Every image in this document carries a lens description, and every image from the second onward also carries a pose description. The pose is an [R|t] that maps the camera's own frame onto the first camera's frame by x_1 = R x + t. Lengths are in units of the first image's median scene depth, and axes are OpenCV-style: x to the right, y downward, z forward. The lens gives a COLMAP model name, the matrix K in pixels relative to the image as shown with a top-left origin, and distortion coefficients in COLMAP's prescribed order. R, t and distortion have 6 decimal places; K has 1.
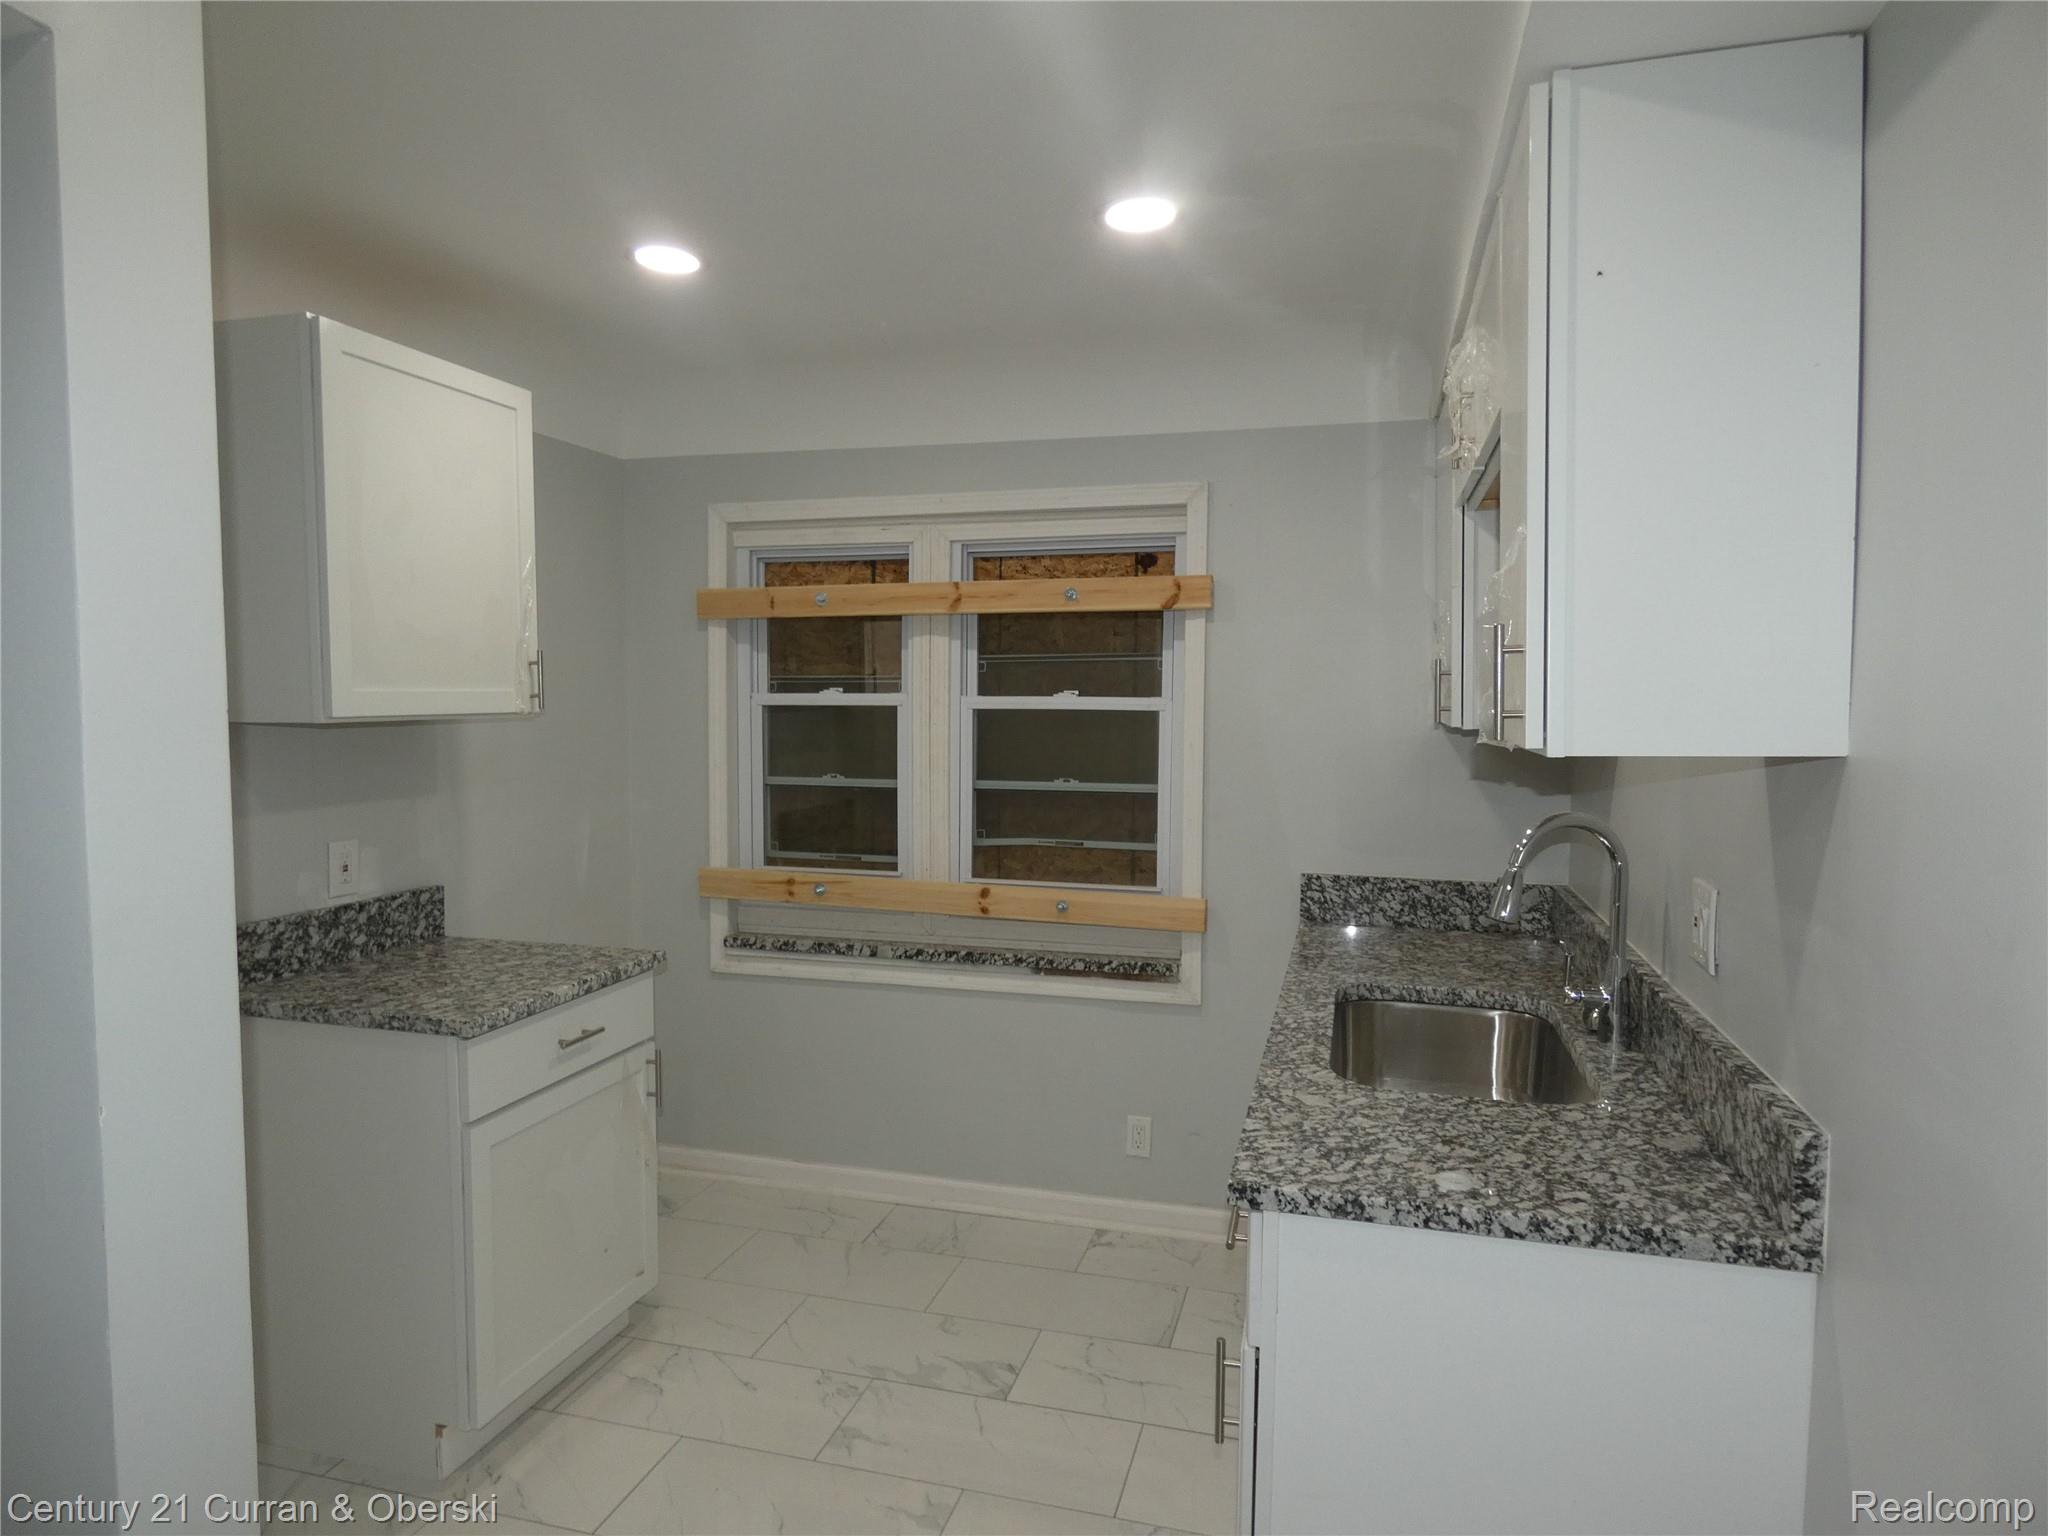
lens RADIAL K [[1223.1, 0, 1026.5], [0, 1223.1, 764.7], [0, 0, 1]] dist [-0.004151, -0.000470]
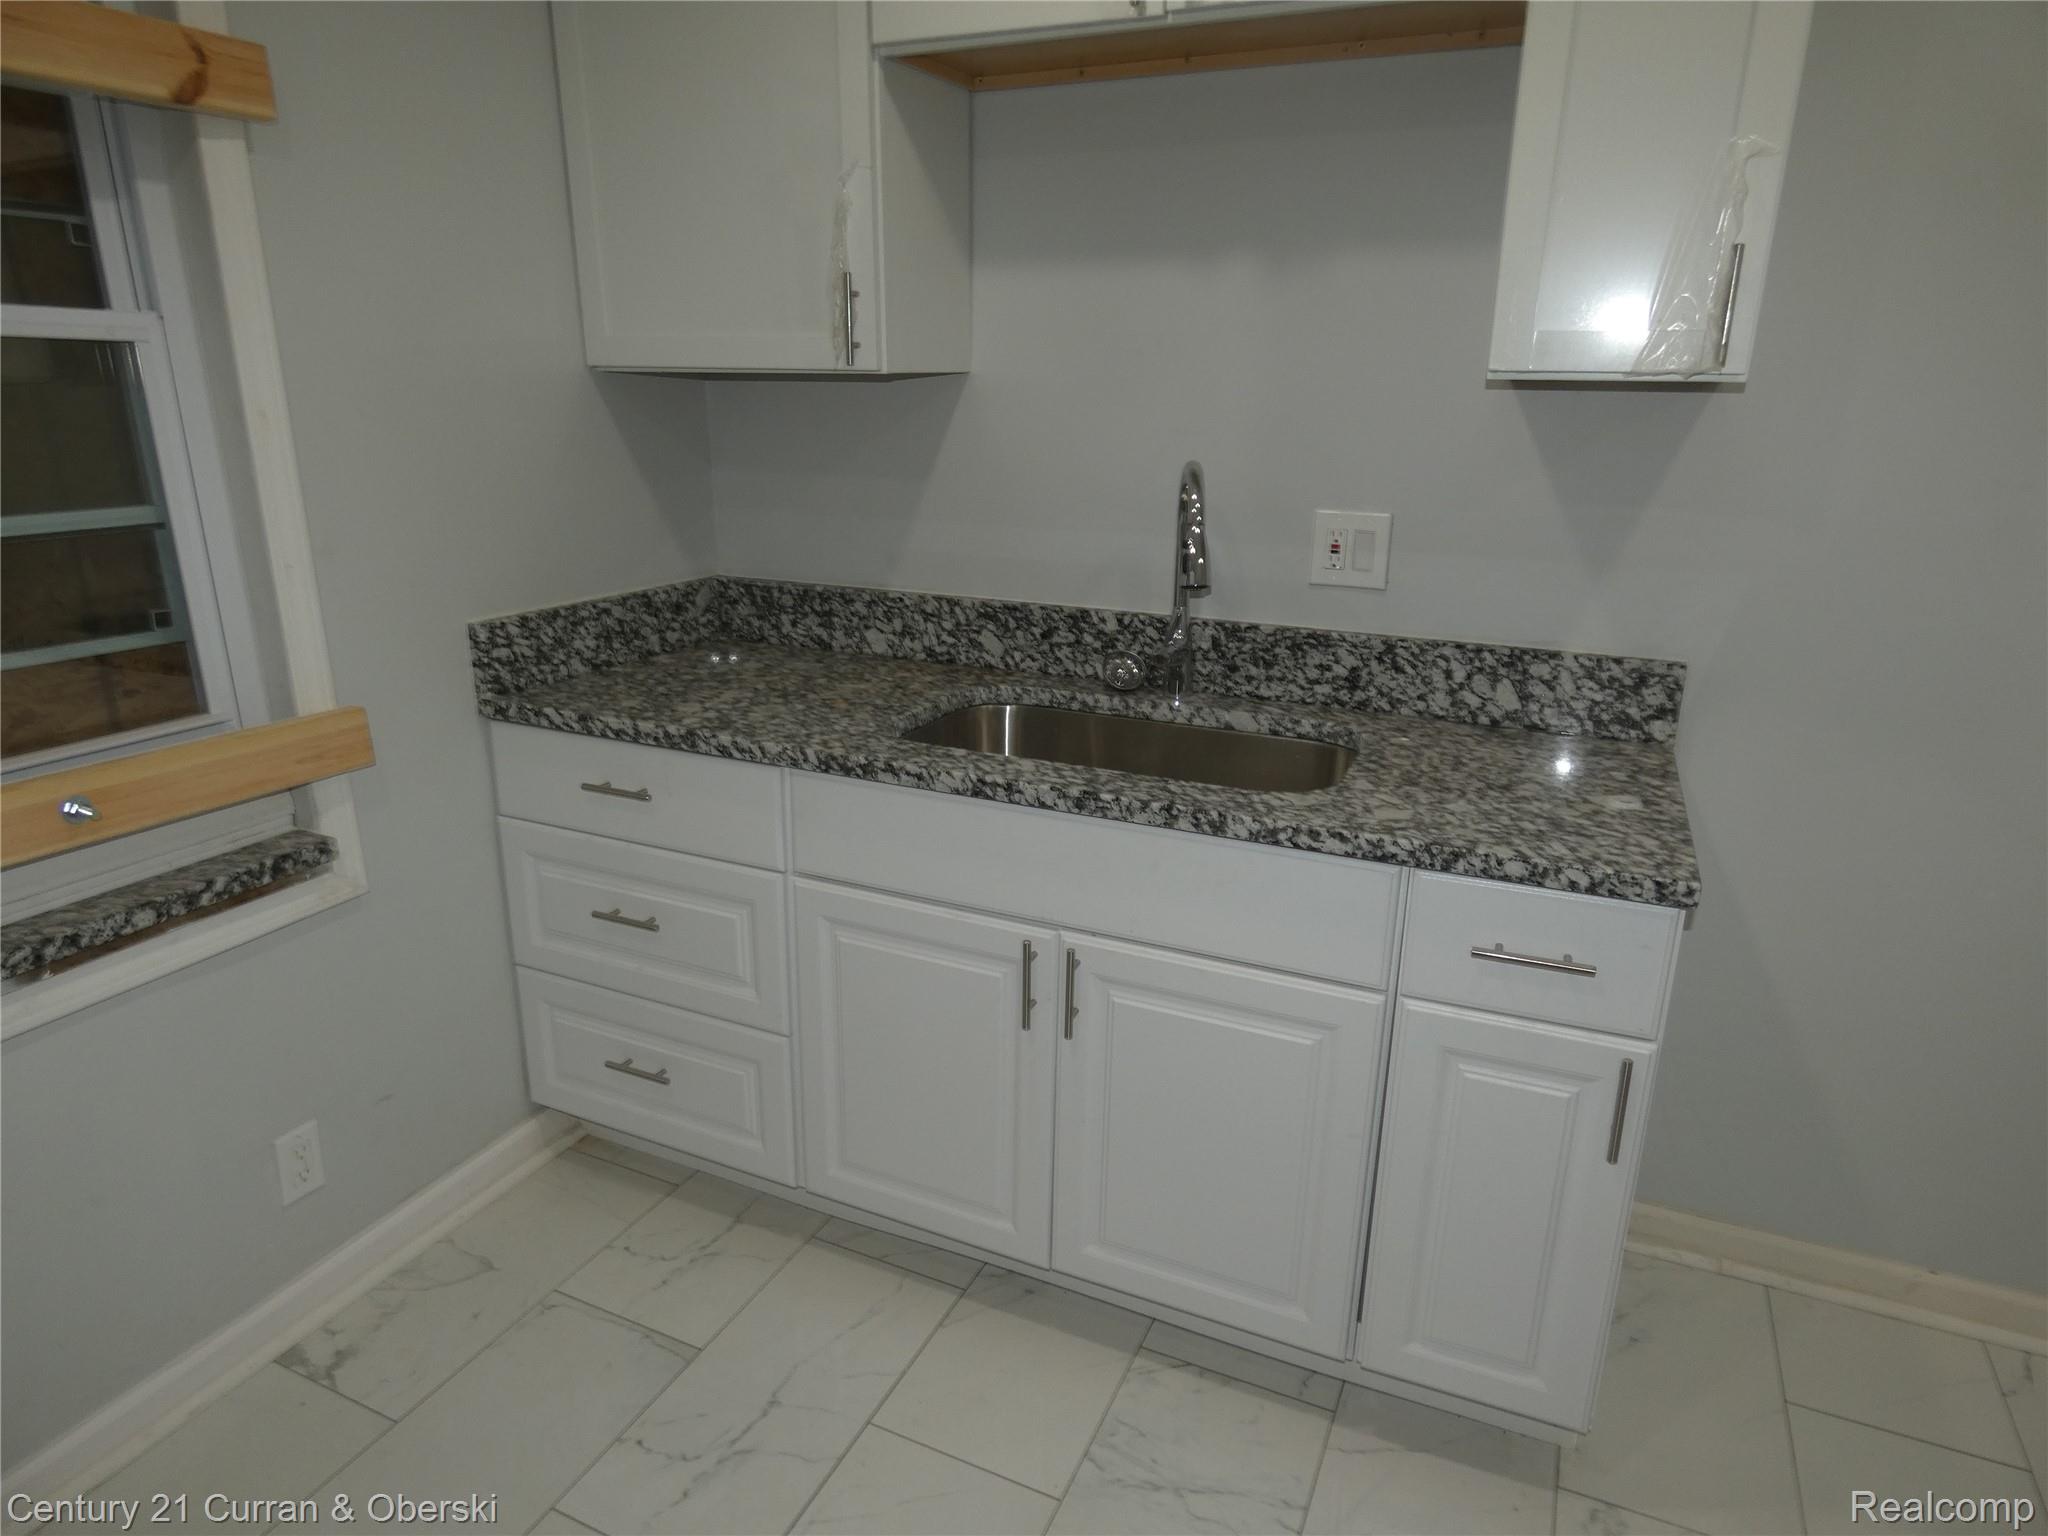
lens RADIAL K [[1223.1, 0, 1024.6], [0, 1223.1, 764.2], [0, 0, 1]] dist [-0.004151, -0.000470]
pose [[0.151725, -0.292895, 0.944030, -0.391586], [0.043014, 0.956139, 0.289739, -0.012340], [-0.987486, -0.003354, 0.157669, 0.724675]]
